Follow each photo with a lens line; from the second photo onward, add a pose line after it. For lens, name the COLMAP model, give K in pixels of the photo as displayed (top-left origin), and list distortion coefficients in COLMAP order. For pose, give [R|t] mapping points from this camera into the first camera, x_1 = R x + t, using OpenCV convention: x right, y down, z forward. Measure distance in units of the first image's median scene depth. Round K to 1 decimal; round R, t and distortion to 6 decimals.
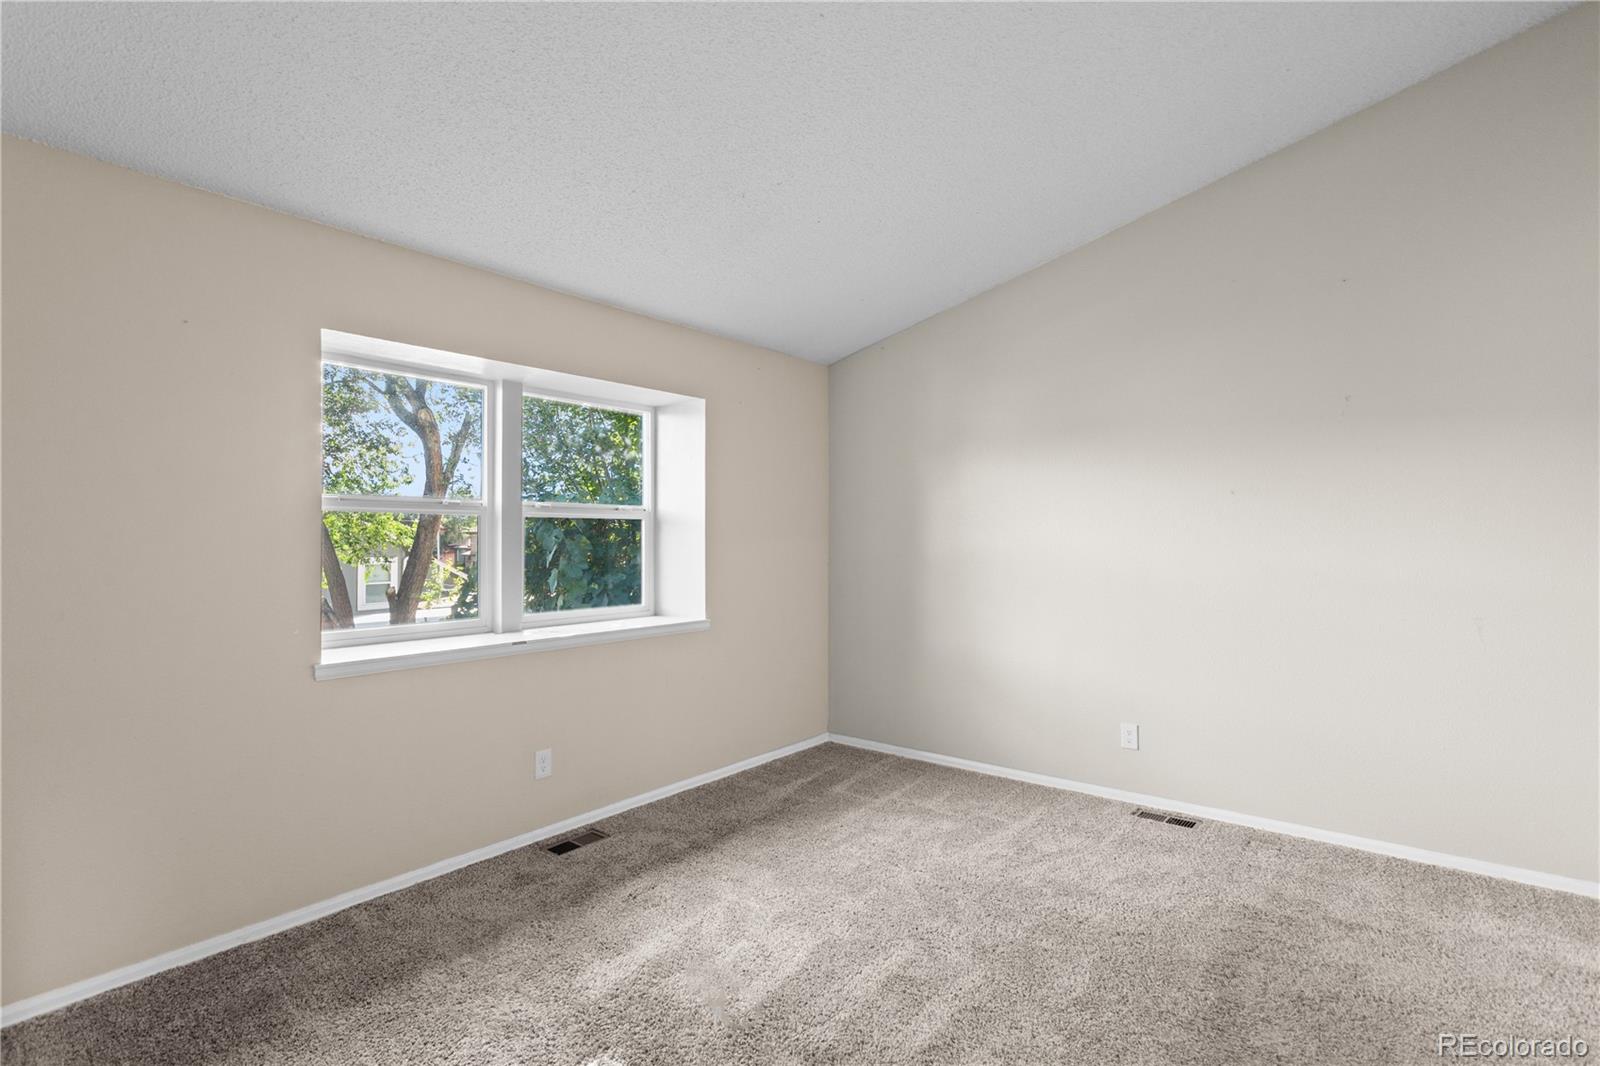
lens RADIAL K [[869.9, 0, 794.6], [0, 869.9, 538.8], [0, 0, 1]] dist [-0.004333, -0.002351]
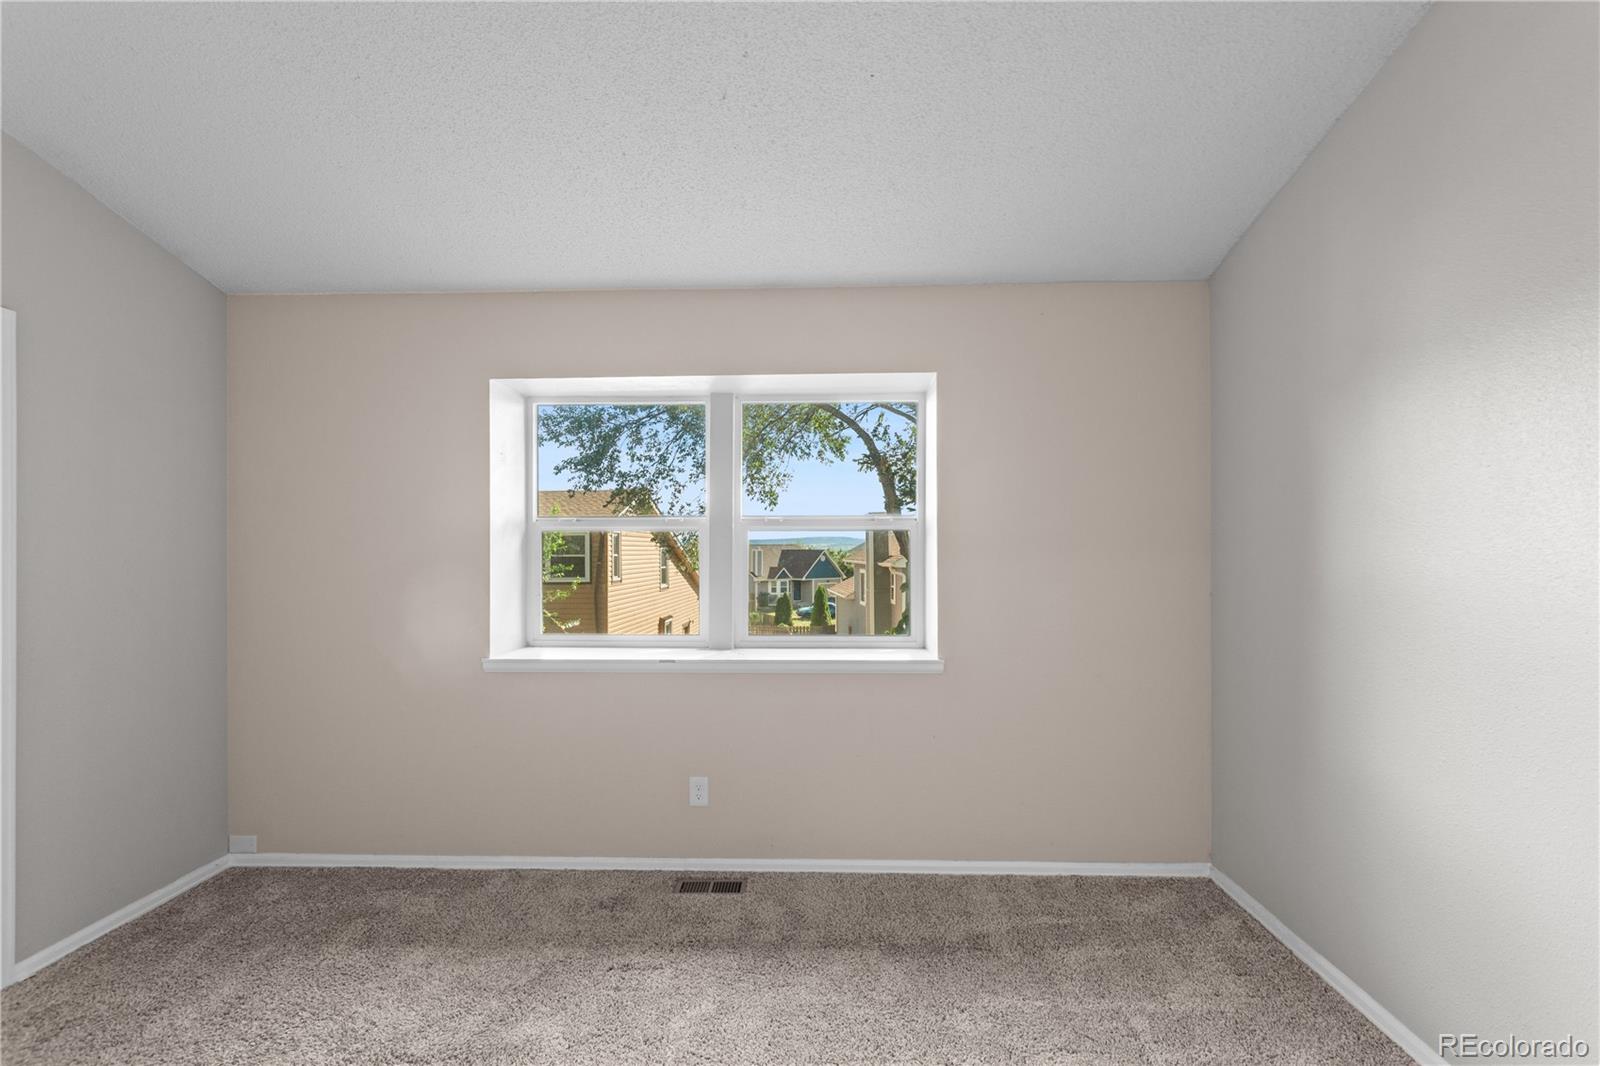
lens RADIAL K [[773.0, 0, 806.8], [0, 773.0, 555.7], [0, 0, 1]] dist [-0.013125, -0.000404]
pose [[0.554583, 0.004787, -0.832115, 0.477653], [0.000735, 0.999980, 0.006243, -0.004241], [0.832128, -0.004074, 0.554569, 0.631496]]
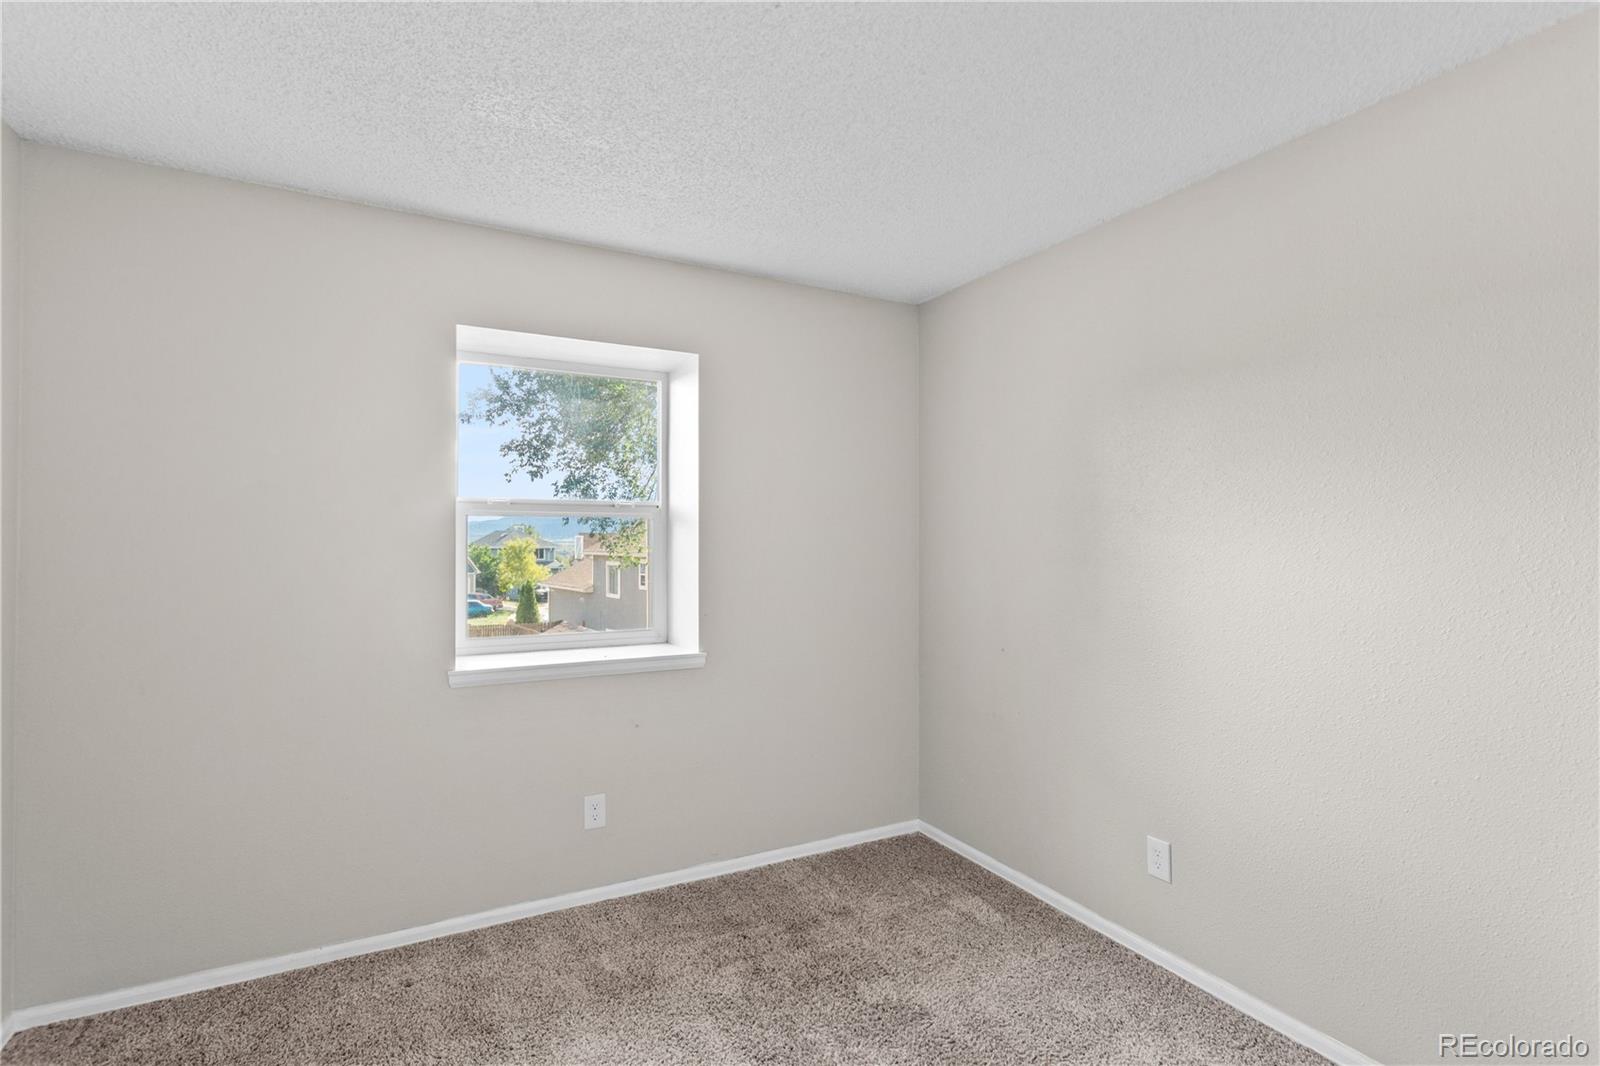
lens RADIAL K [[869.9, 0, 800.5], [0, 869.9, 522.1], [0, 0, 1]] dist [-0.004333, -0.002351]
pose [[0.921826, -0.004867, -0.387573, 0.219129], [-0.003758, 0.999762, -0.021493, -0.002476], [0.387585, 0.021269, 0.921588, 0.299986]]
